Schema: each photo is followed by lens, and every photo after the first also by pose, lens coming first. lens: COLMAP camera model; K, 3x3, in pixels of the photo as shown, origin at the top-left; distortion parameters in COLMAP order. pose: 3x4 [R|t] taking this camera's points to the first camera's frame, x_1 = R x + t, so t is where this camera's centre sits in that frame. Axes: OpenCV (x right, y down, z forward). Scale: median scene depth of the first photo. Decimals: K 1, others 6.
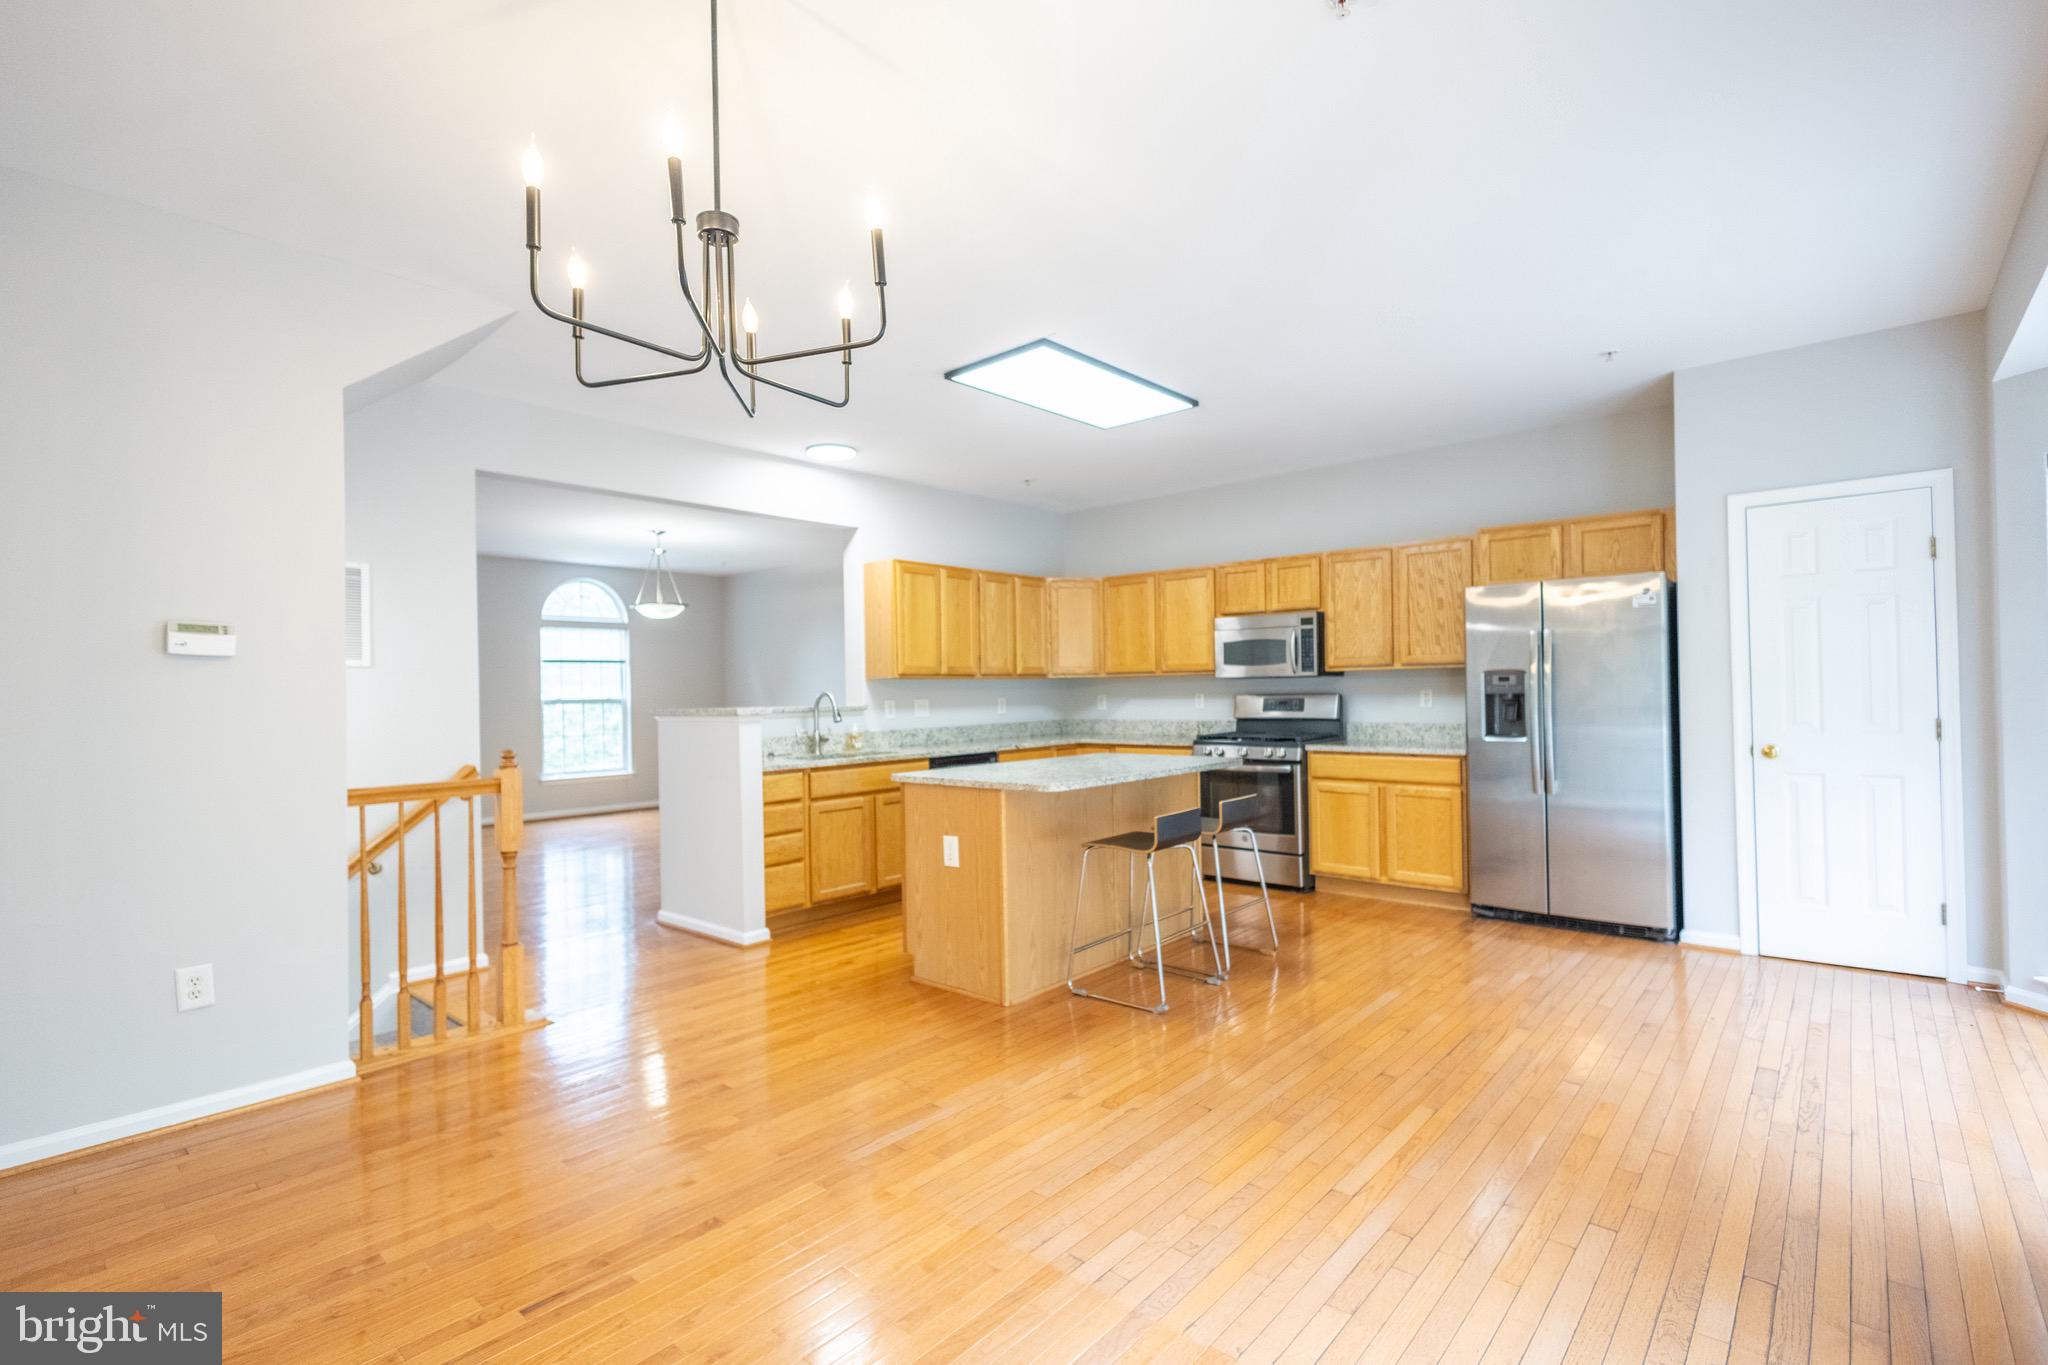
lens RADIAL K [[935.8, 0, 1025.0], [0, 935.8, 685.4], [0, 0, 1]] dist [0.009553, -0.002558]
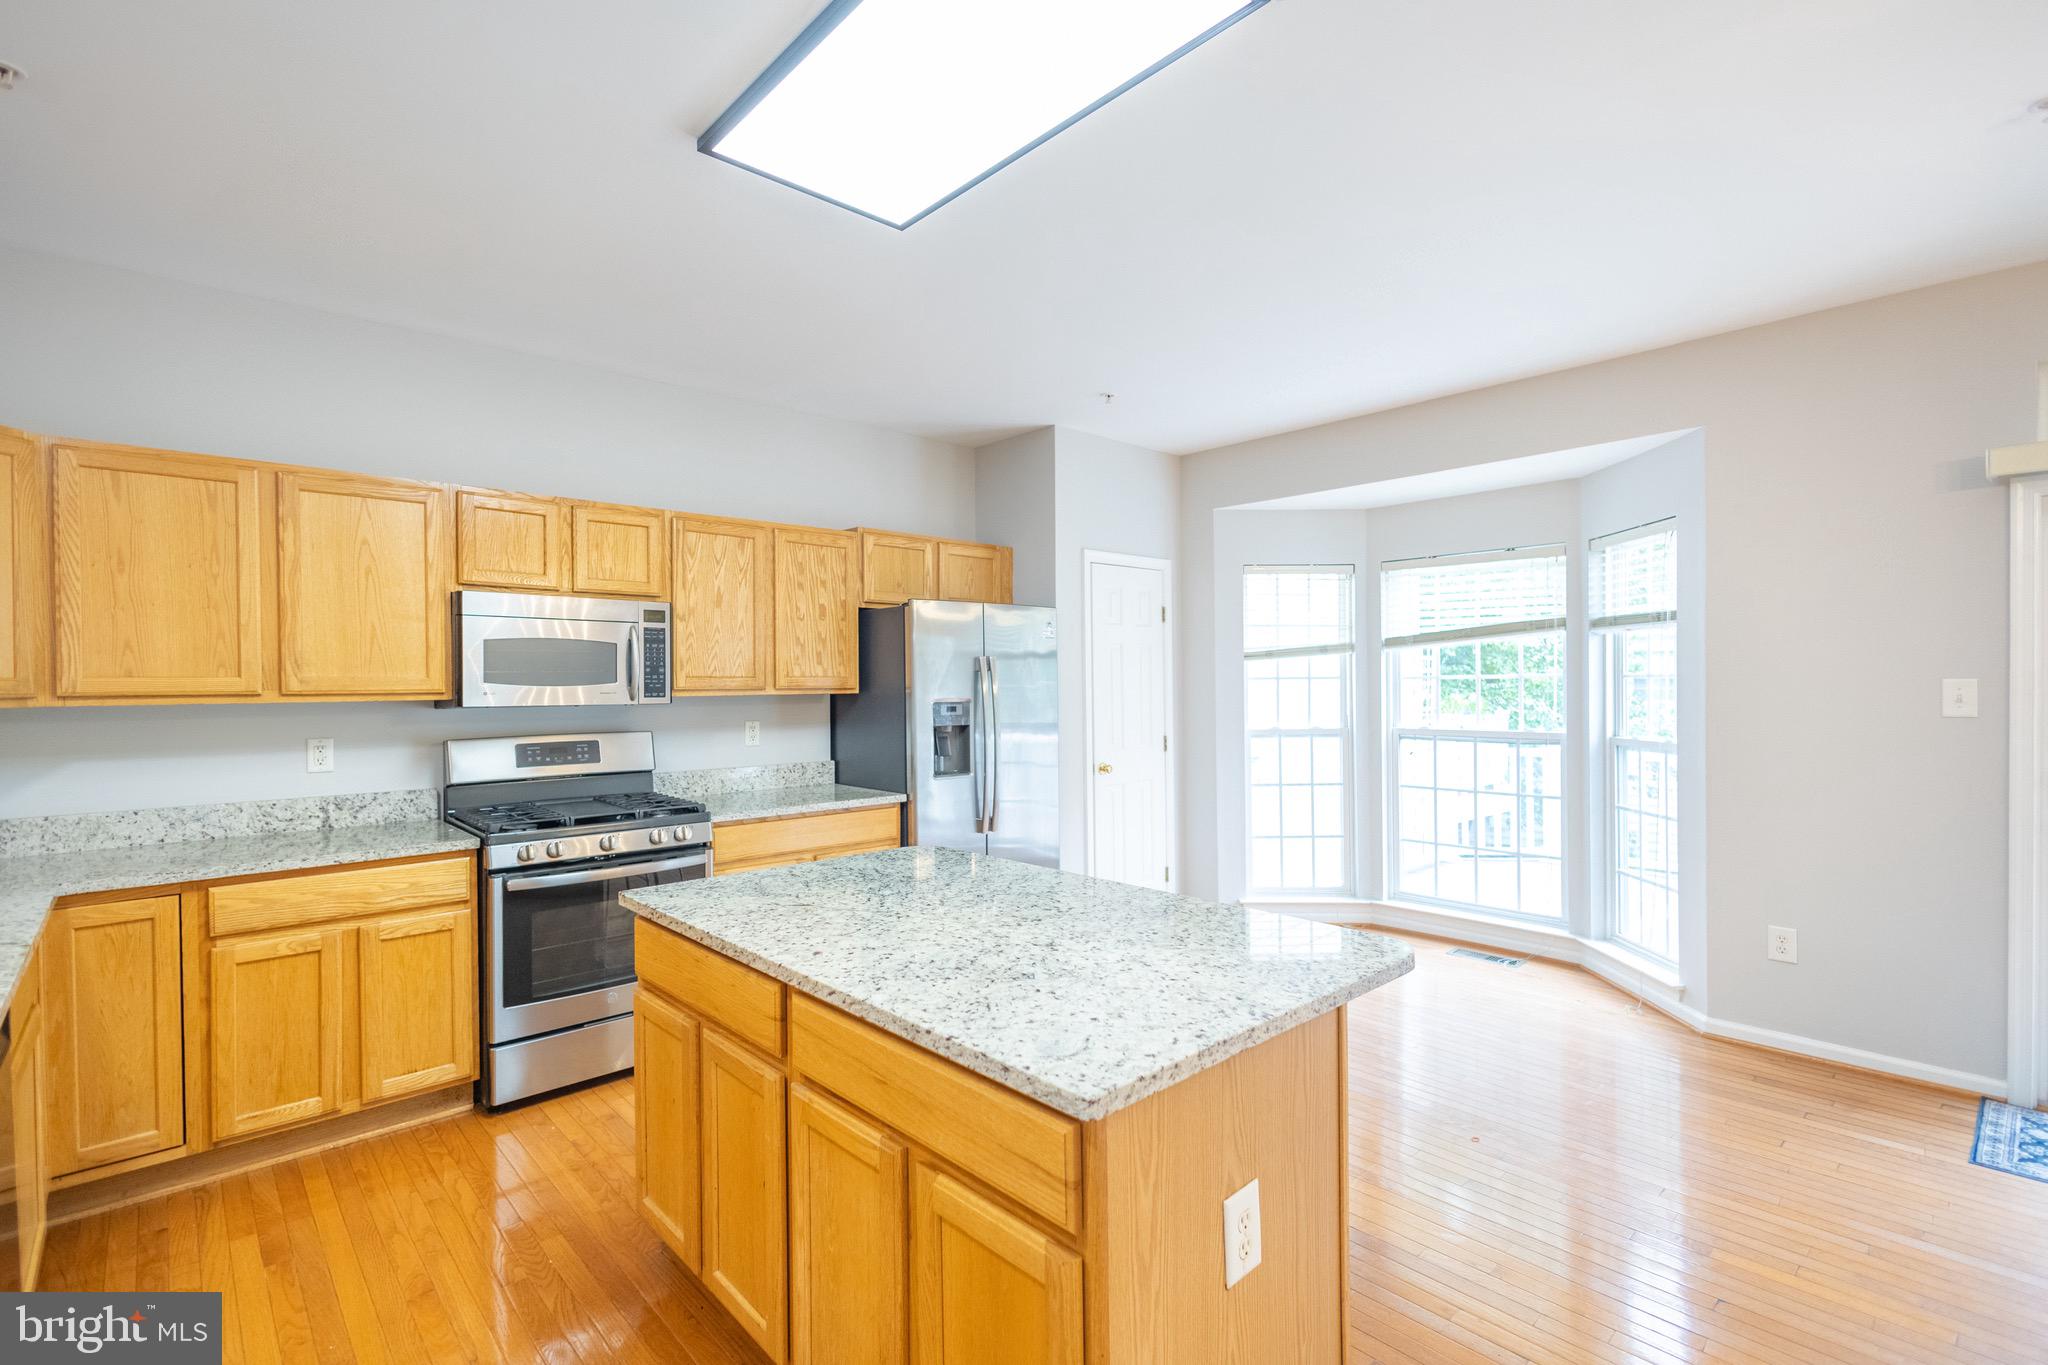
lens RADIAL K [[935.8, 0, 1020.1], [0, 935.8, 687.3], [0, 0, 1]] dist [0.009553, -0.002558]
pose [[0.110174, 0.011228, 0.993849, -0.316930], [0.001249, 0.999934, -0.011436, -0.015365], [-0.993912, 0.002501, 0.110152, 0.757377]]
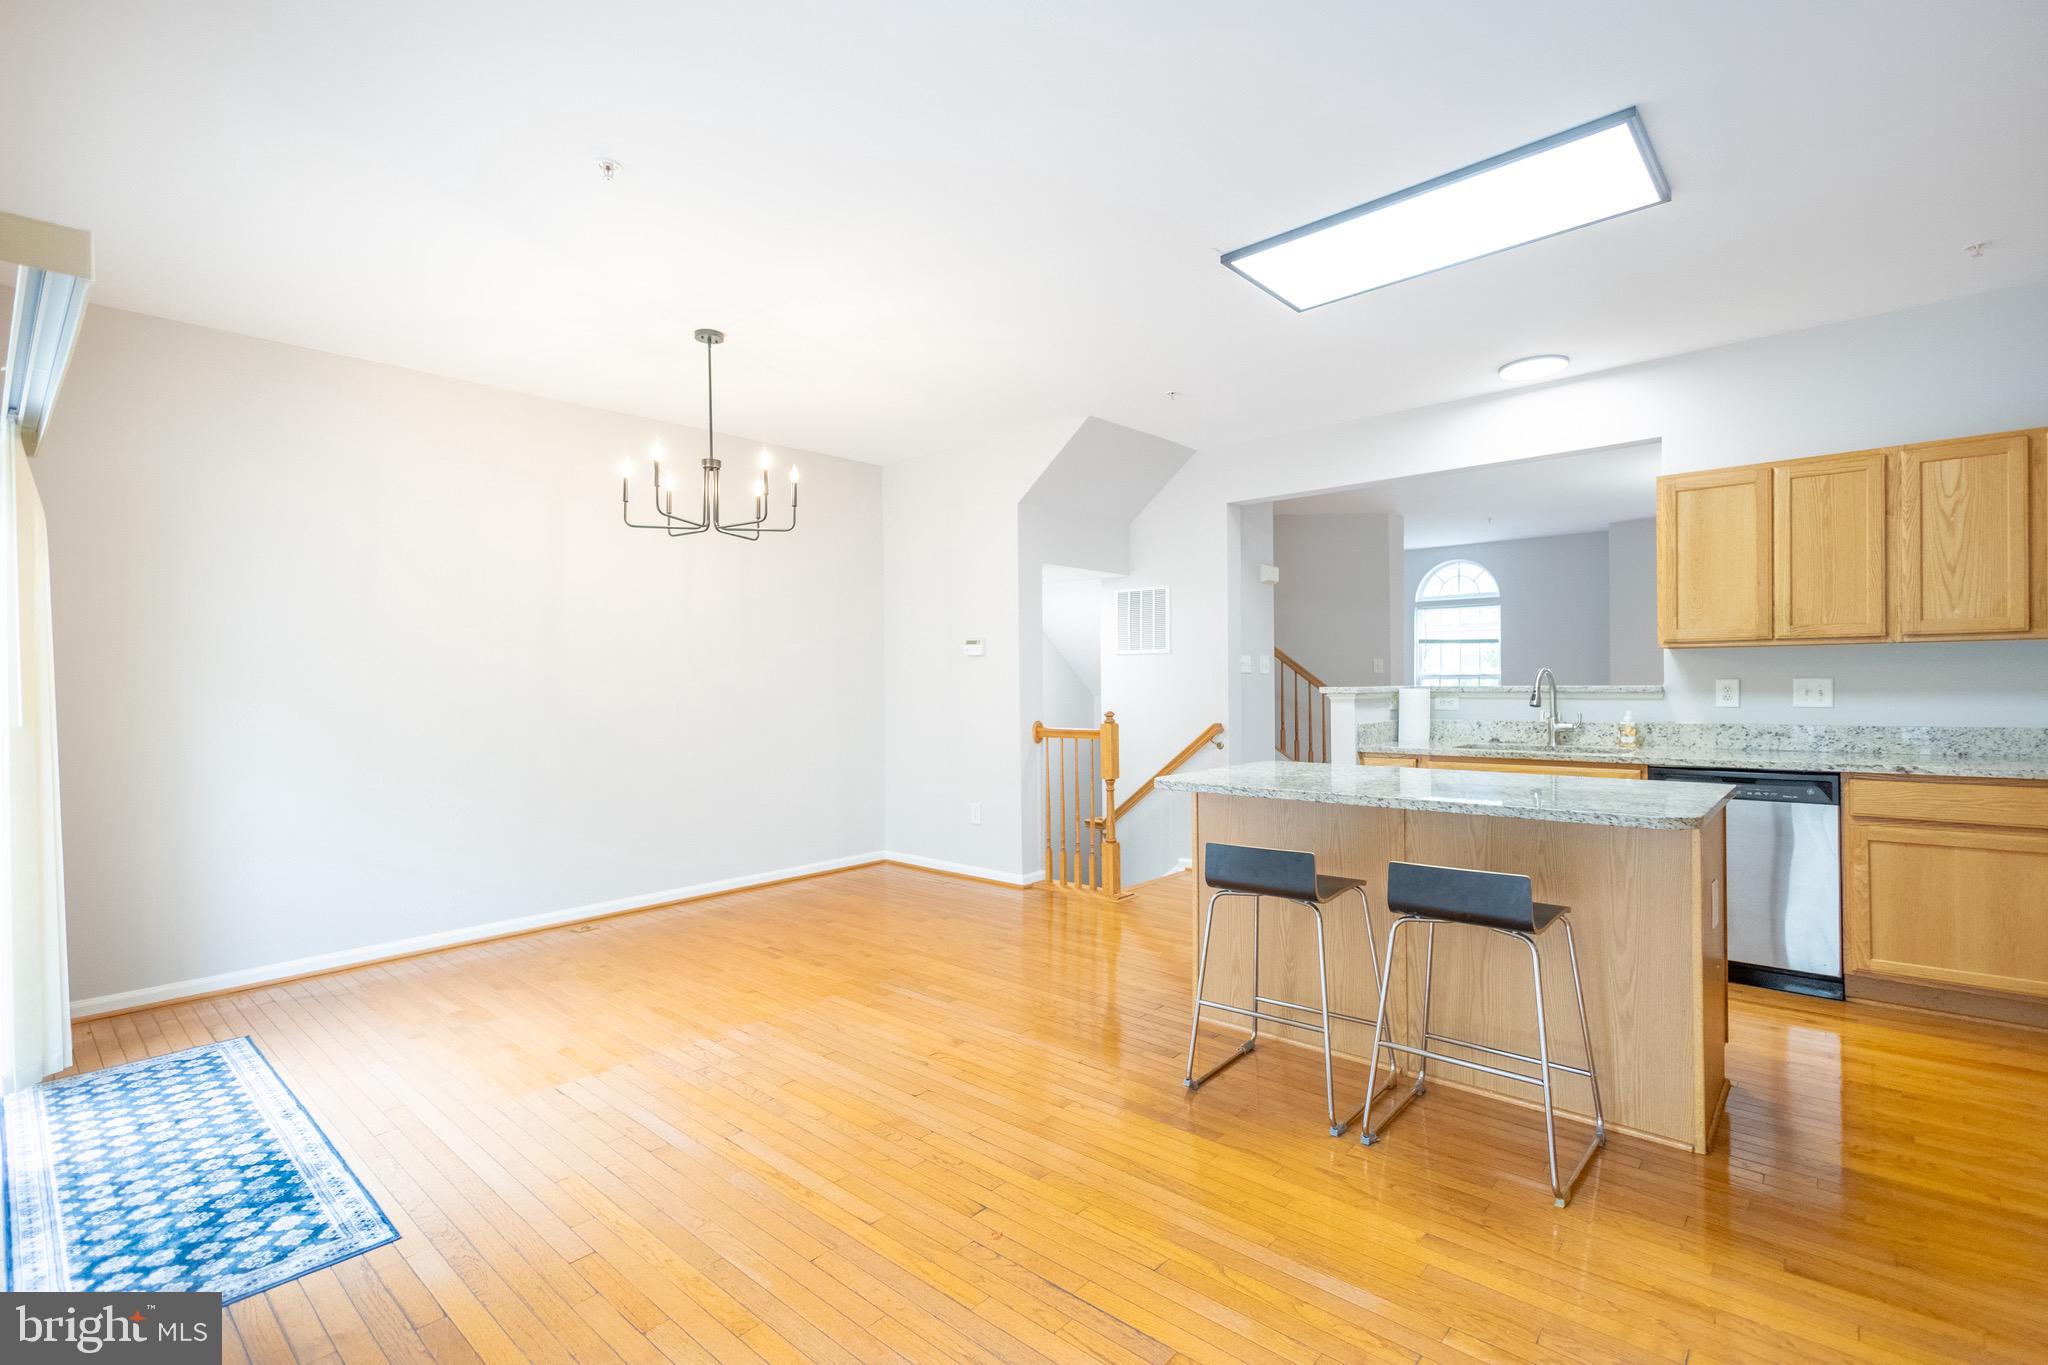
lens RADIAL K [[935.8, 0, 1024.4], [0, 935.8, 684.6], [0, 0, 1]] dist [0.009553, -0.002558]
pose [[-0.003640, 0.022421, -0.999742, 0.615659], [0.018630, 0.999577, 0.022350, -0.005614], [0.999820, -0.018544, -0.004056, 0.580930]]
